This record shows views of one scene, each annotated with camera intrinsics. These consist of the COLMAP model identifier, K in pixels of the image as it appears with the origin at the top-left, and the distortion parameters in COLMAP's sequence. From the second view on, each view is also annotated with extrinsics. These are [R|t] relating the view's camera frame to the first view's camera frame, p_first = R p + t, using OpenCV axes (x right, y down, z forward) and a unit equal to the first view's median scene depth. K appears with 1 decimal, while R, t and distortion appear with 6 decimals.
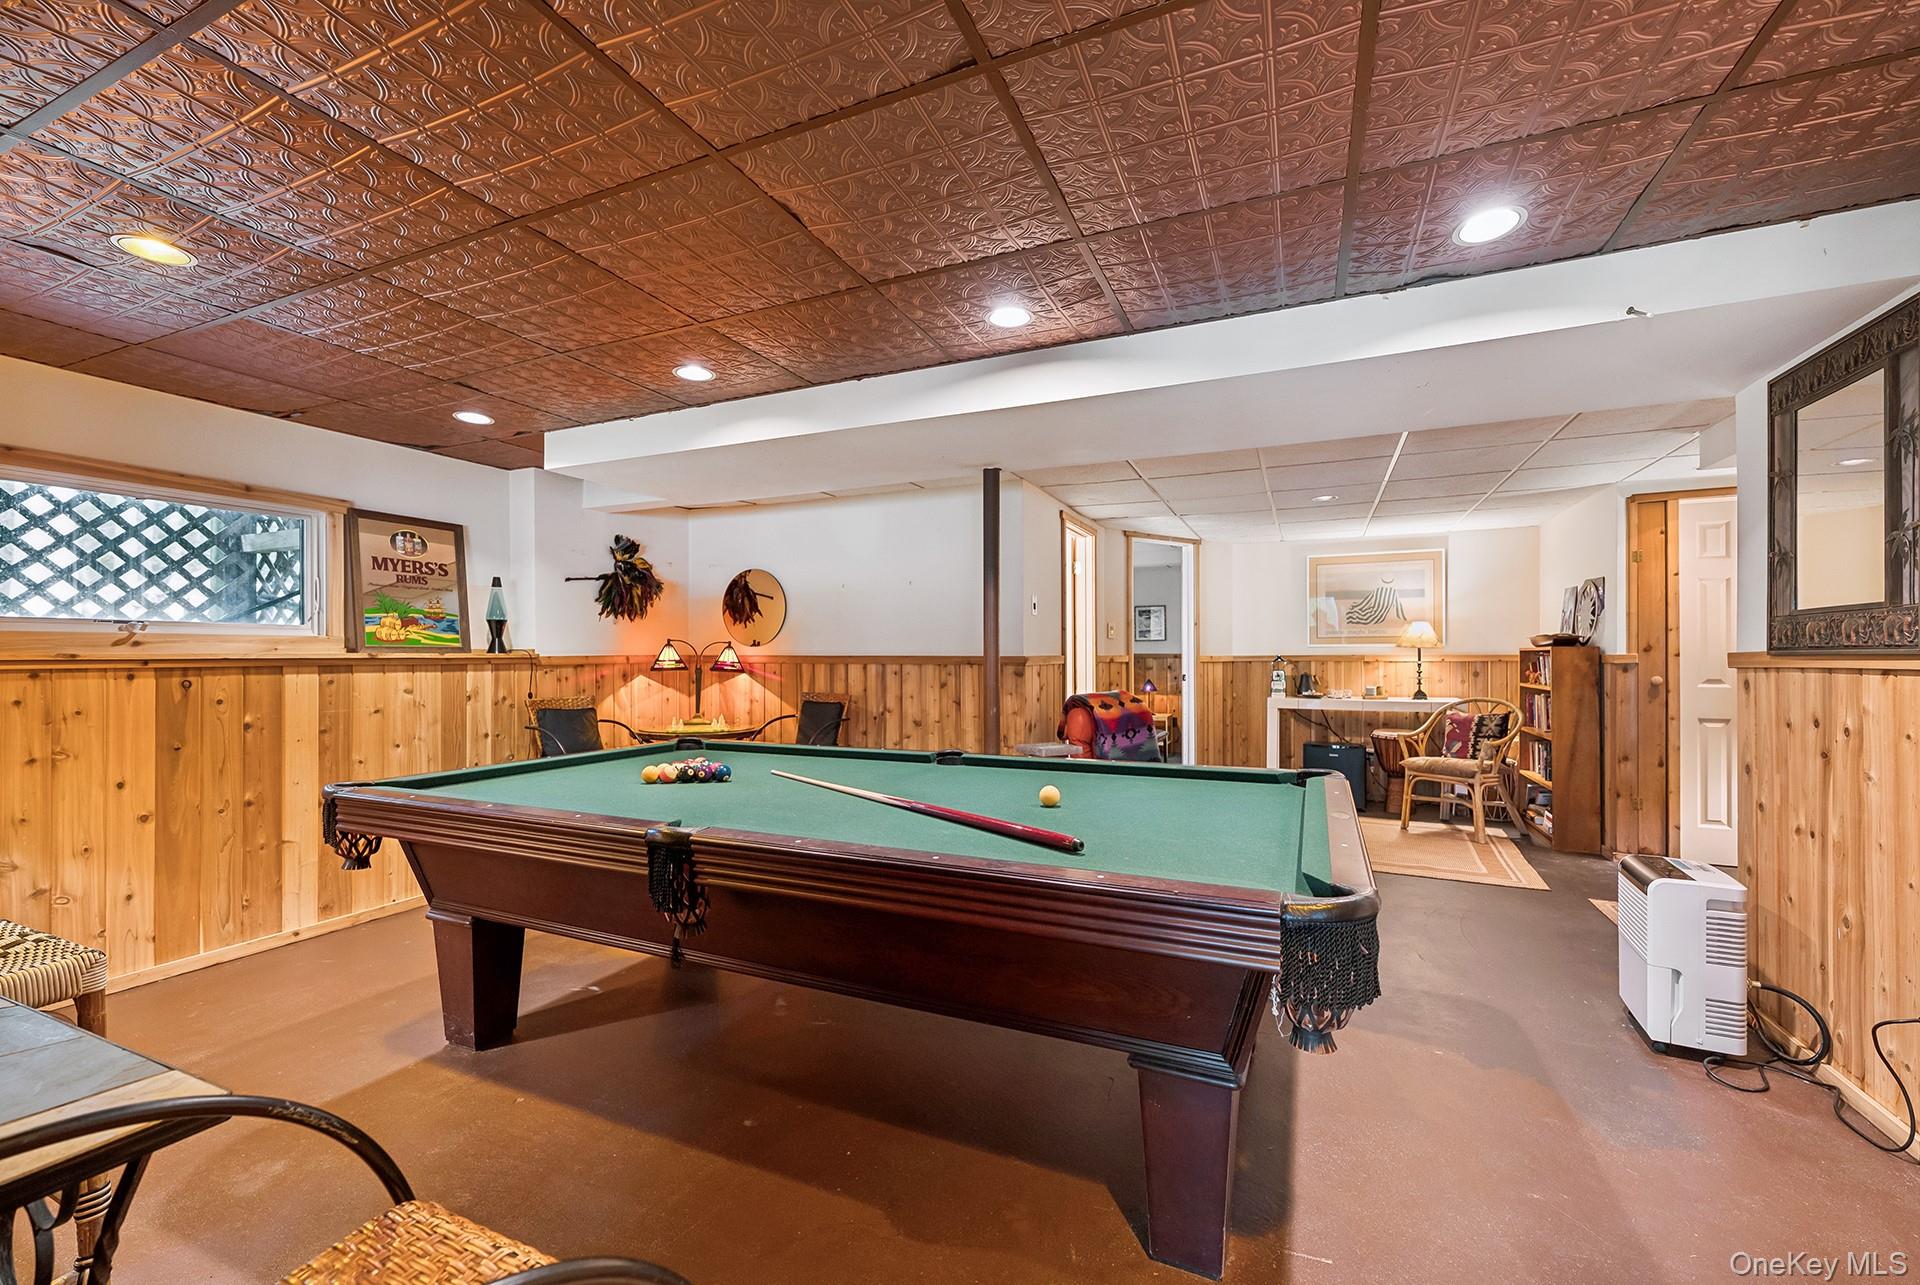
lens RADIAL K [[778.9, 0, 960.7], [0, 778.9, 651.2], [0, 0, 1]] dist [-0.000311, -0.000033]
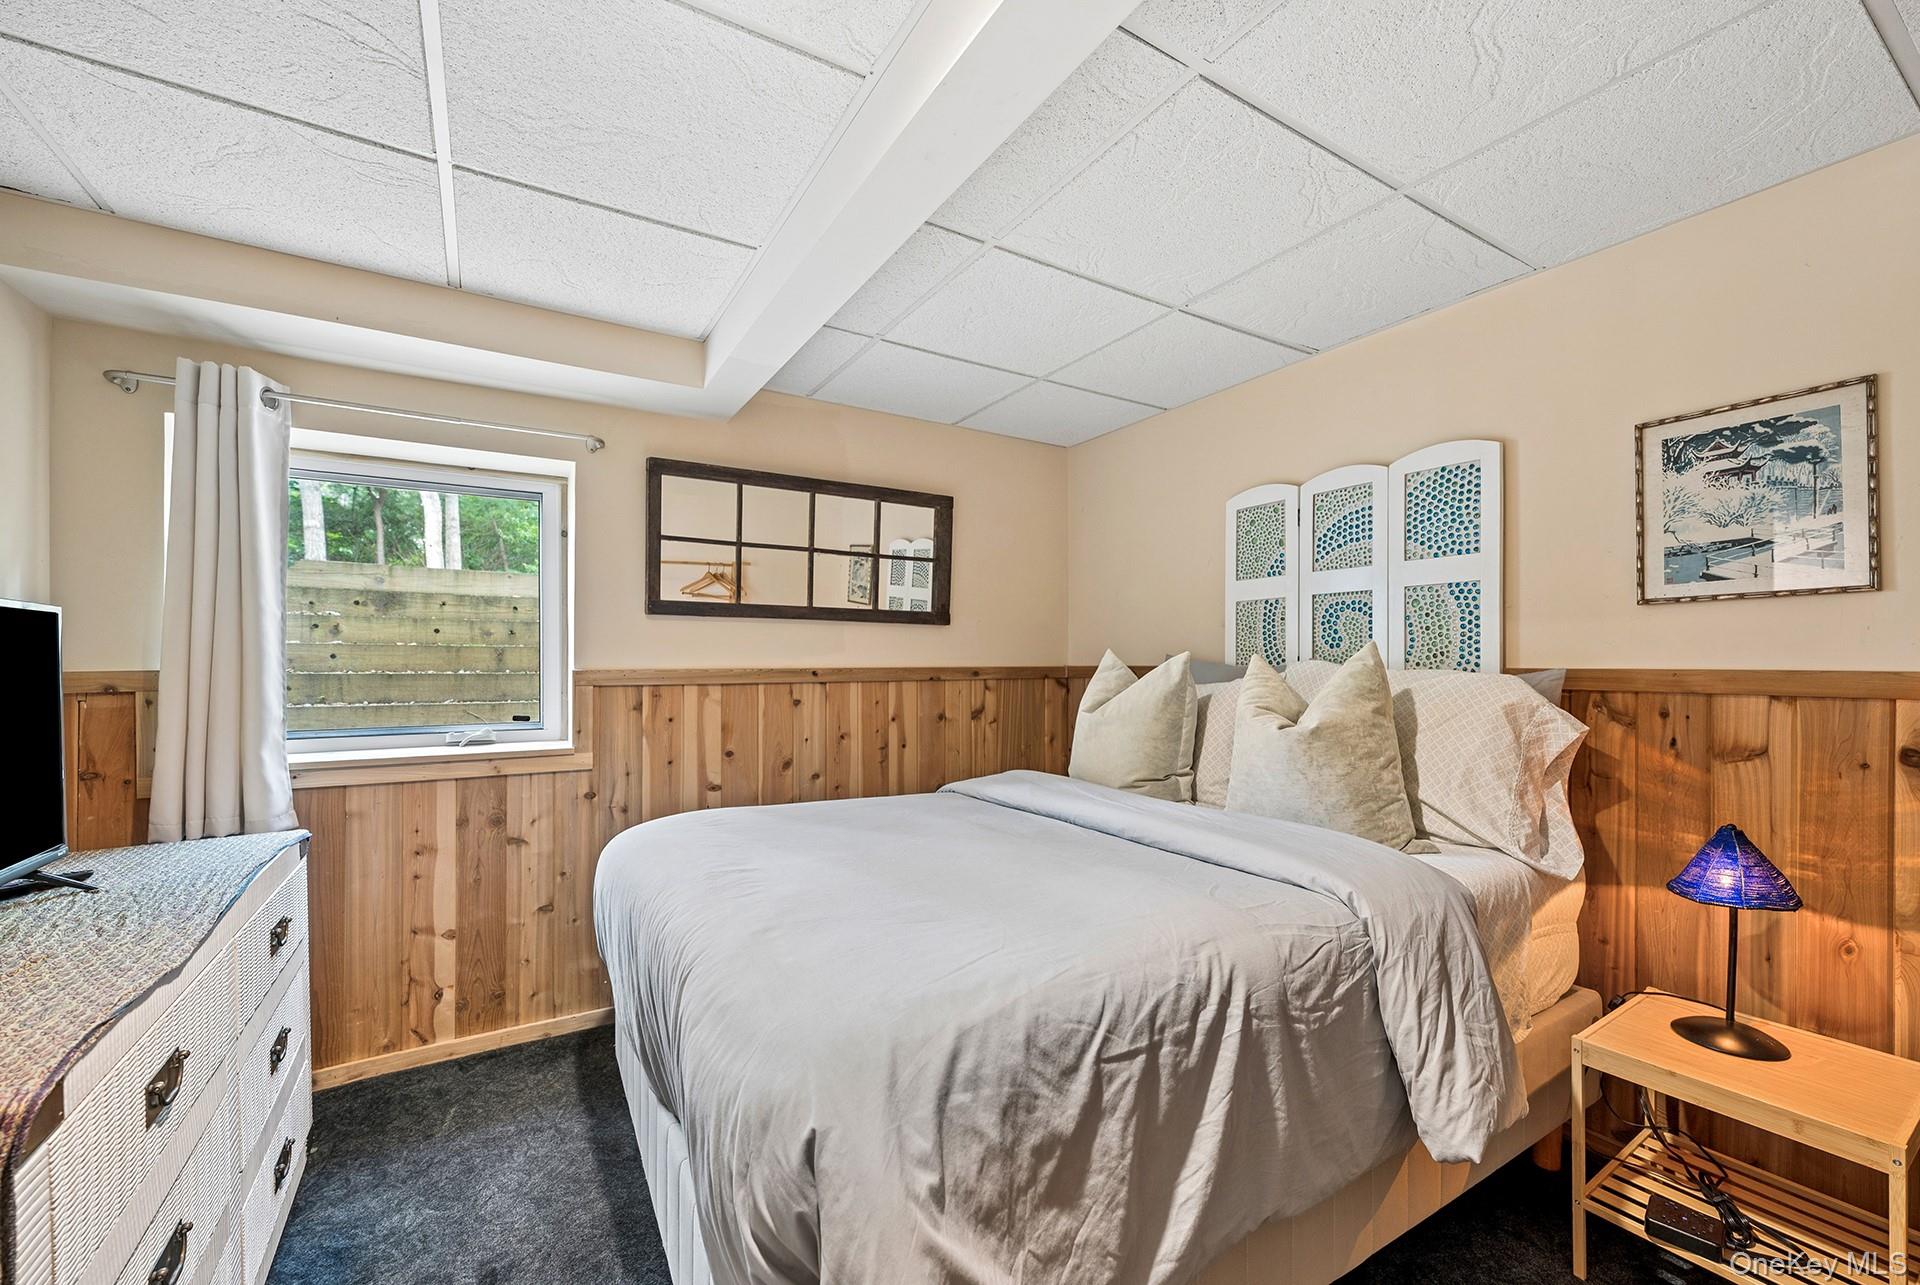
lens RADIAL K [[778.9, 0, 962.2], [0, 778.9, 653.9], [0, 0, 1]] dist [-0.000311, -0.000033]
pose [[0.826747, -0.001368, -0.562572, 0.277823], [0.001543, 0.999999, -0.000164, -0.000691], [0.562571, -0.000732, 0.826748, 1.073274]]
